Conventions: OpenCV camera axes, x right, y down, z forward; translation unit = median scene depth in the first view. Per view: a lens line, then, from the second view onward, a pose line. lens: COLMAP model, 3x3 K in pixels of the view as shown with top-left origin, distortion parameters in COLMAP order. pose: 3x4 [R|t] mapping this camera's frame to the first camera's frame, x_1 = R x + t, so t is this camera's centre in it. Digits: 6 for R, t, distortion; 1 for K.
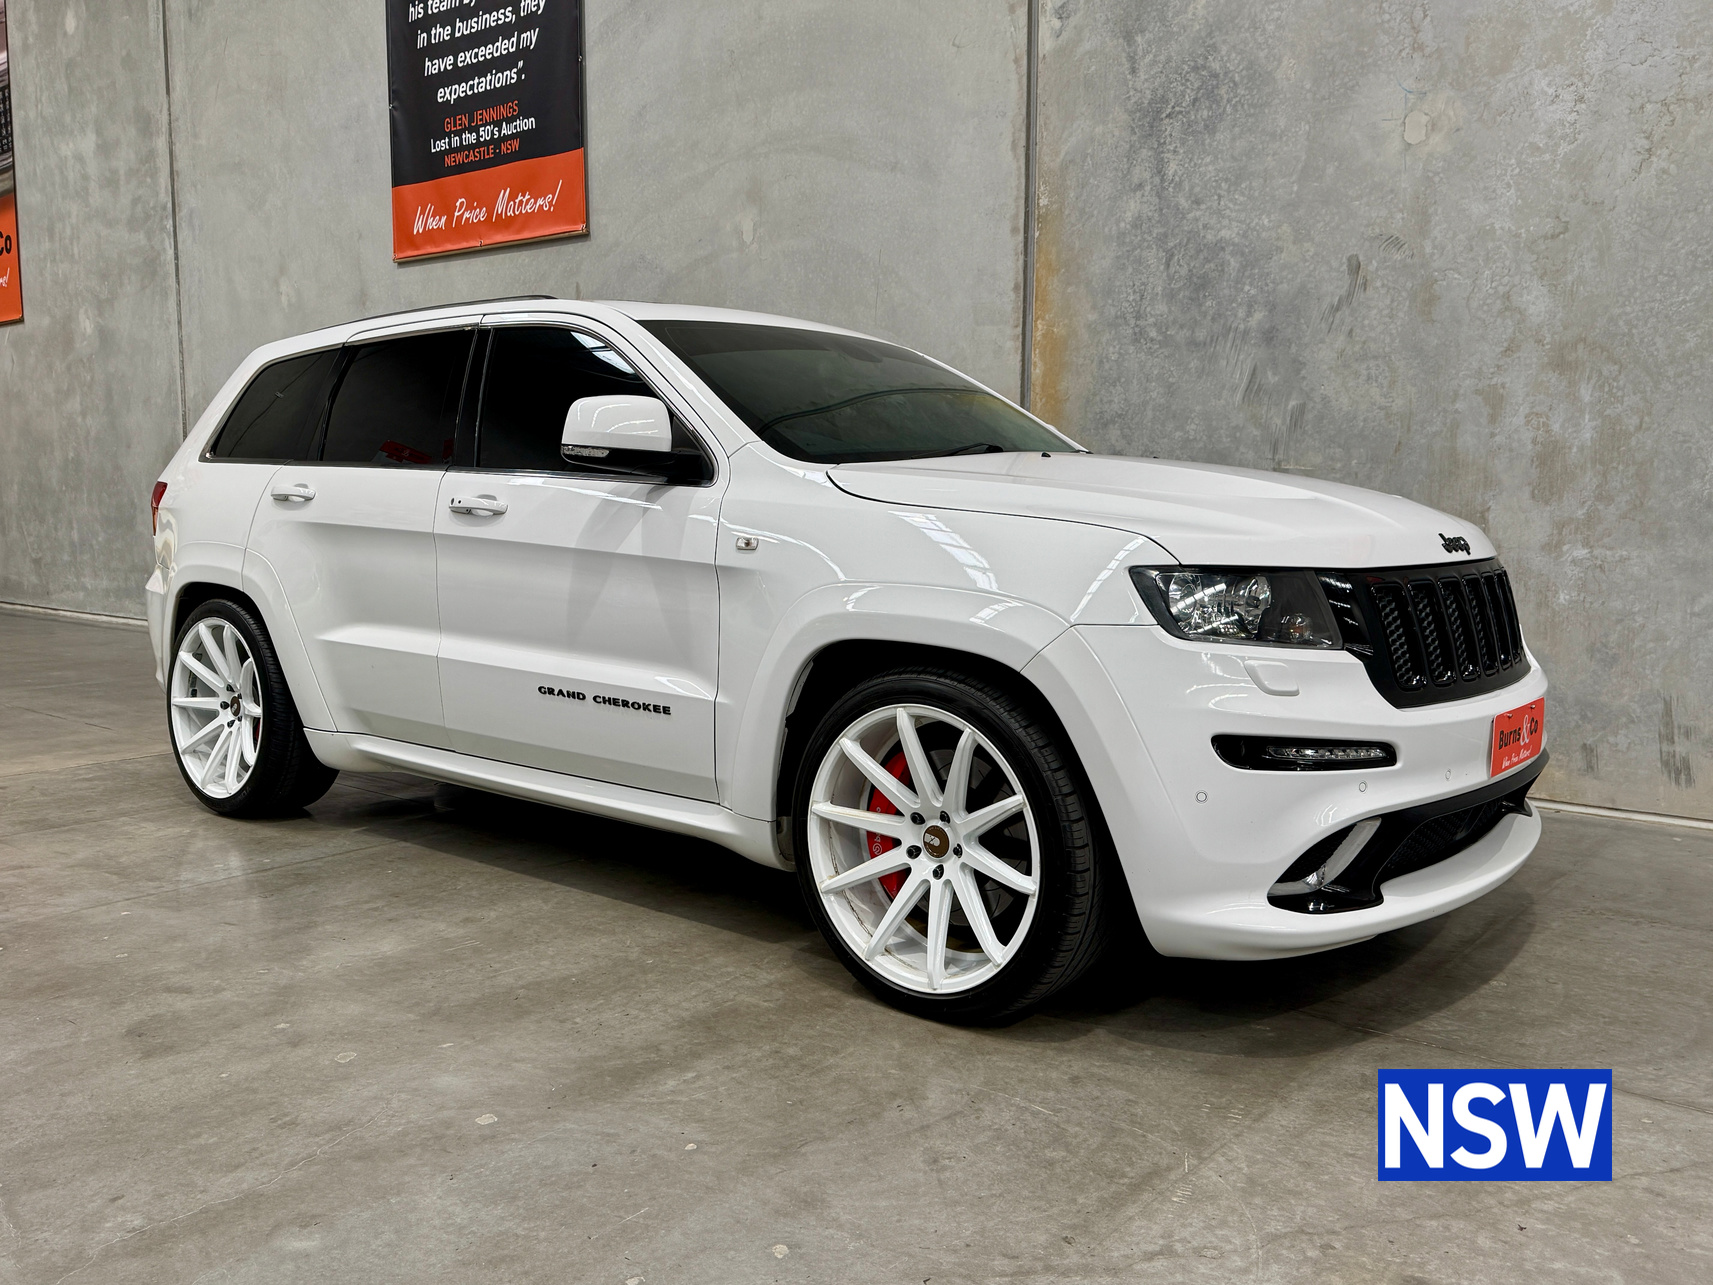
lens RADIAL K [[1460.6, 0, 866.6], [0, 1460.6, 676.6], [0, 0, 1]] dist [0.055439, -0.138613]
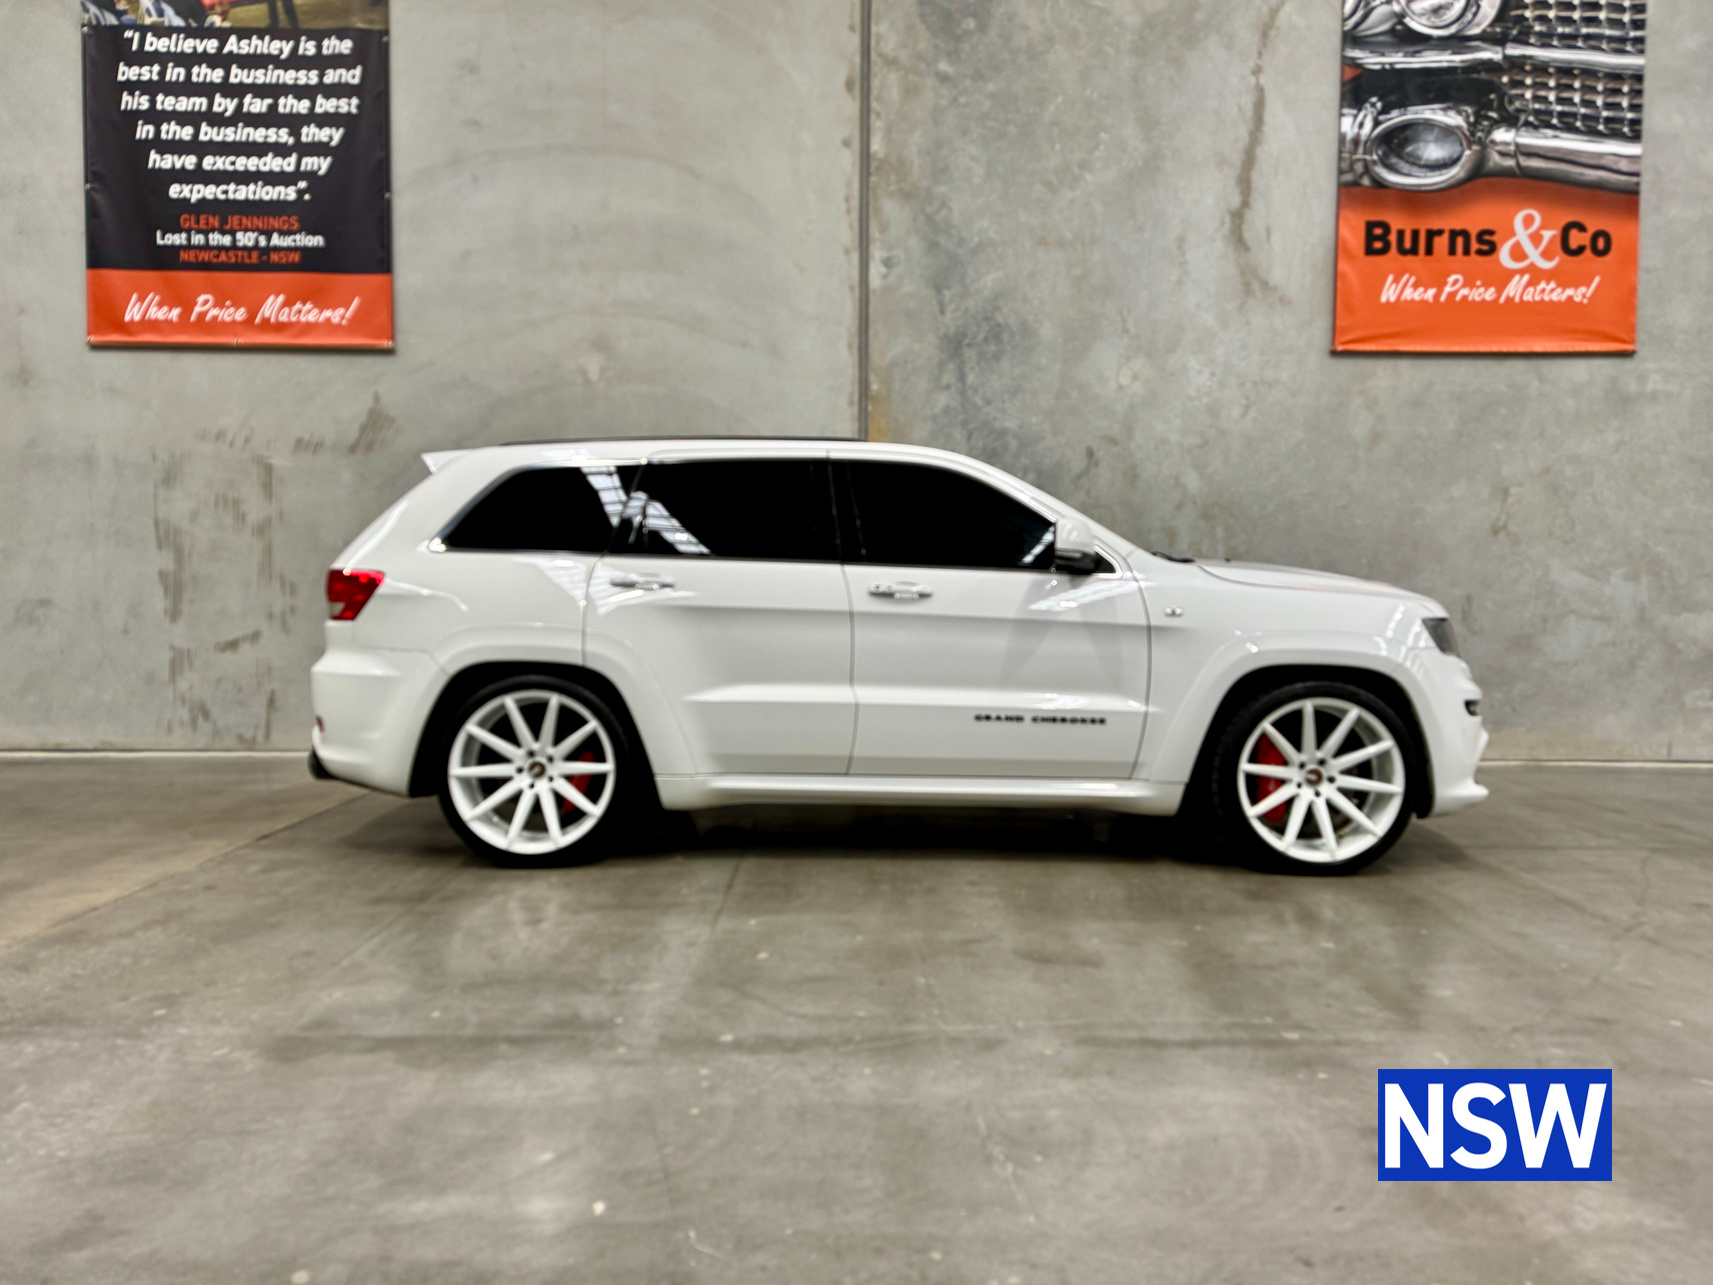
lens RADIAL K [[1207.9, 0, 874.3], [0, 1207.9, 654.7], [0, 0, 1]] dist [0.050725, -0.055011]
pose [[0.761764, -0.028623, 0.647222, -0.769059], [0.076204, 0.996047, -0.045640, -0.004593], [-0.643358, 0.084088, 0.760934, 0.124811]]
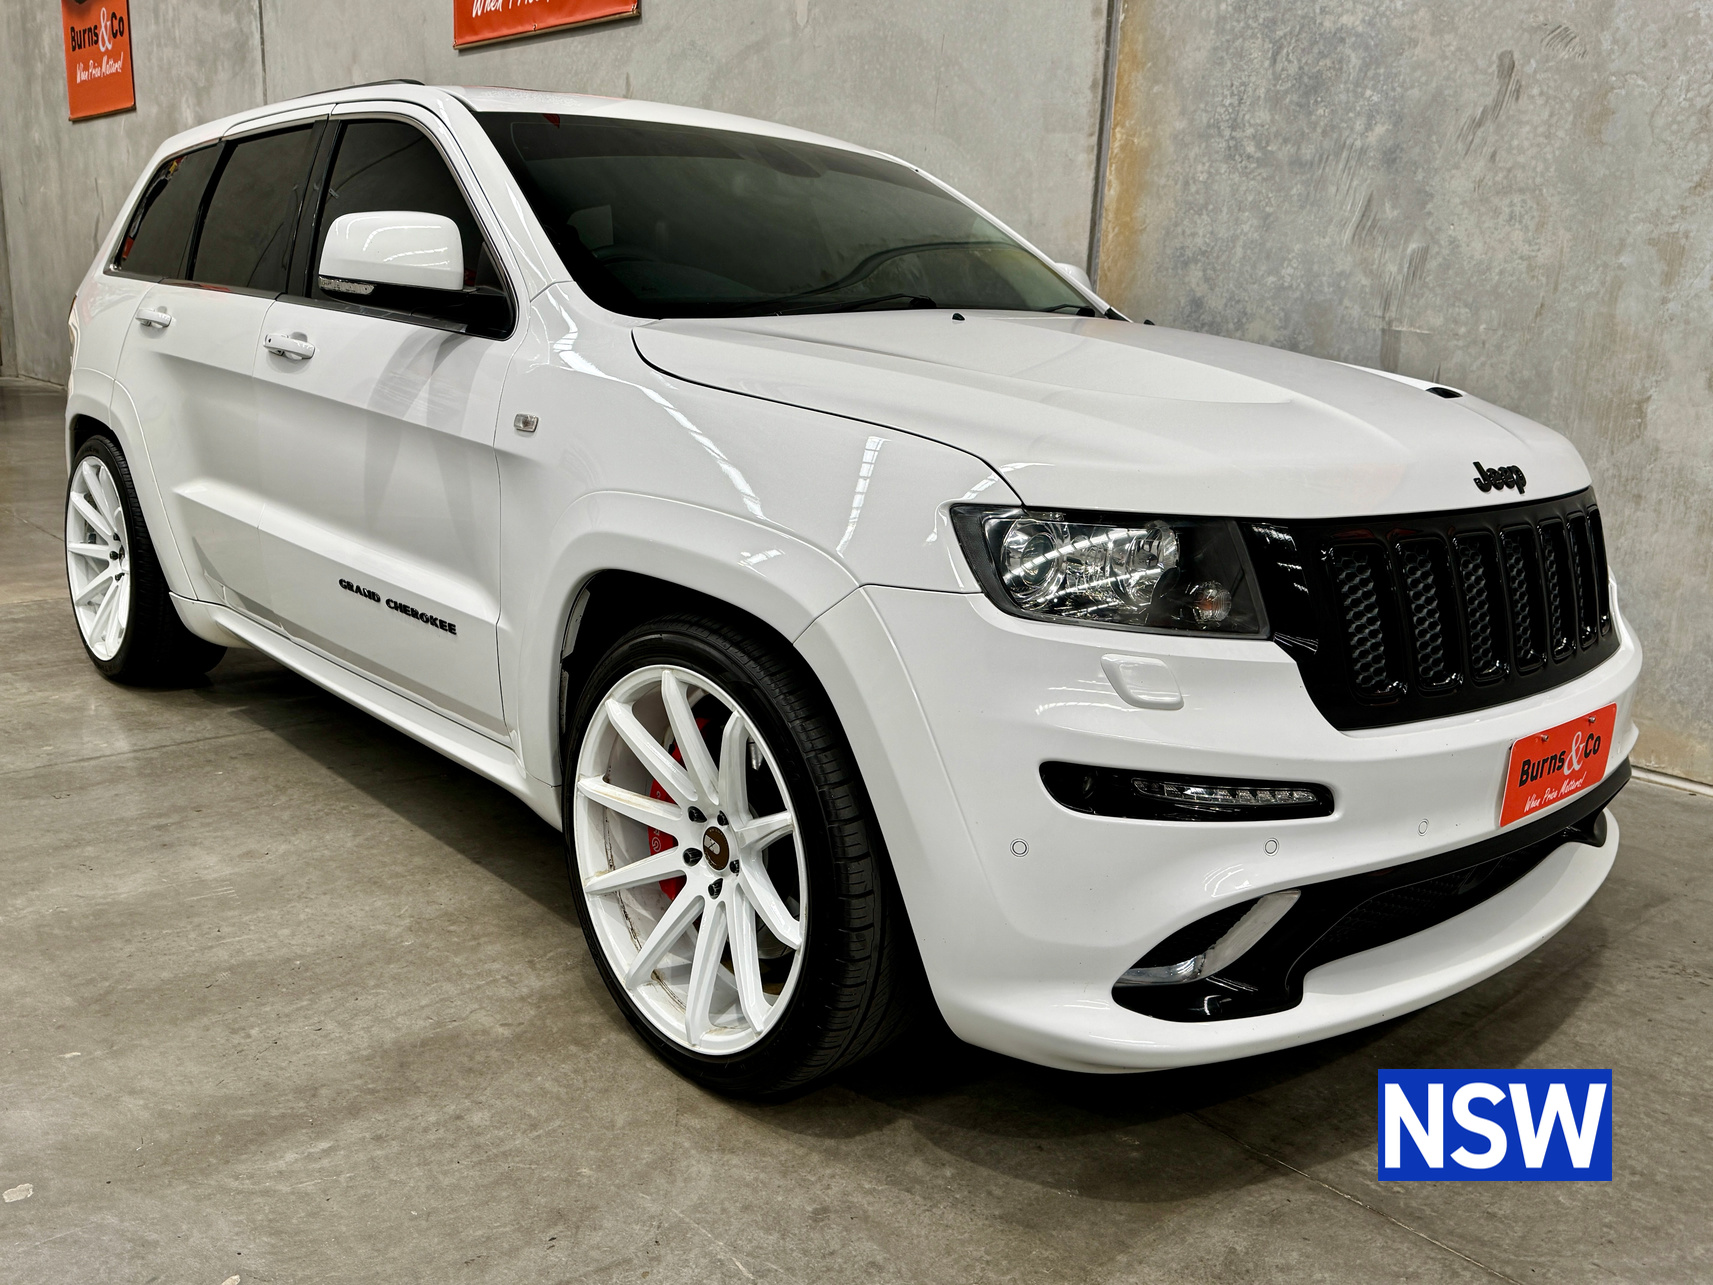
lens RADIAL K [[1460.6, 0, 869.6], [0, 1460.6, 680.8], [0, 0, 1]] dist [0.055439, -0.138613]
pose [[0.989074, 0.071840, -0.128727, 0.126892], [-0.055495, 0.990433, 0.126342, -0.041289], [0.136572, -0.117818, 0.983599, 0.169961]]
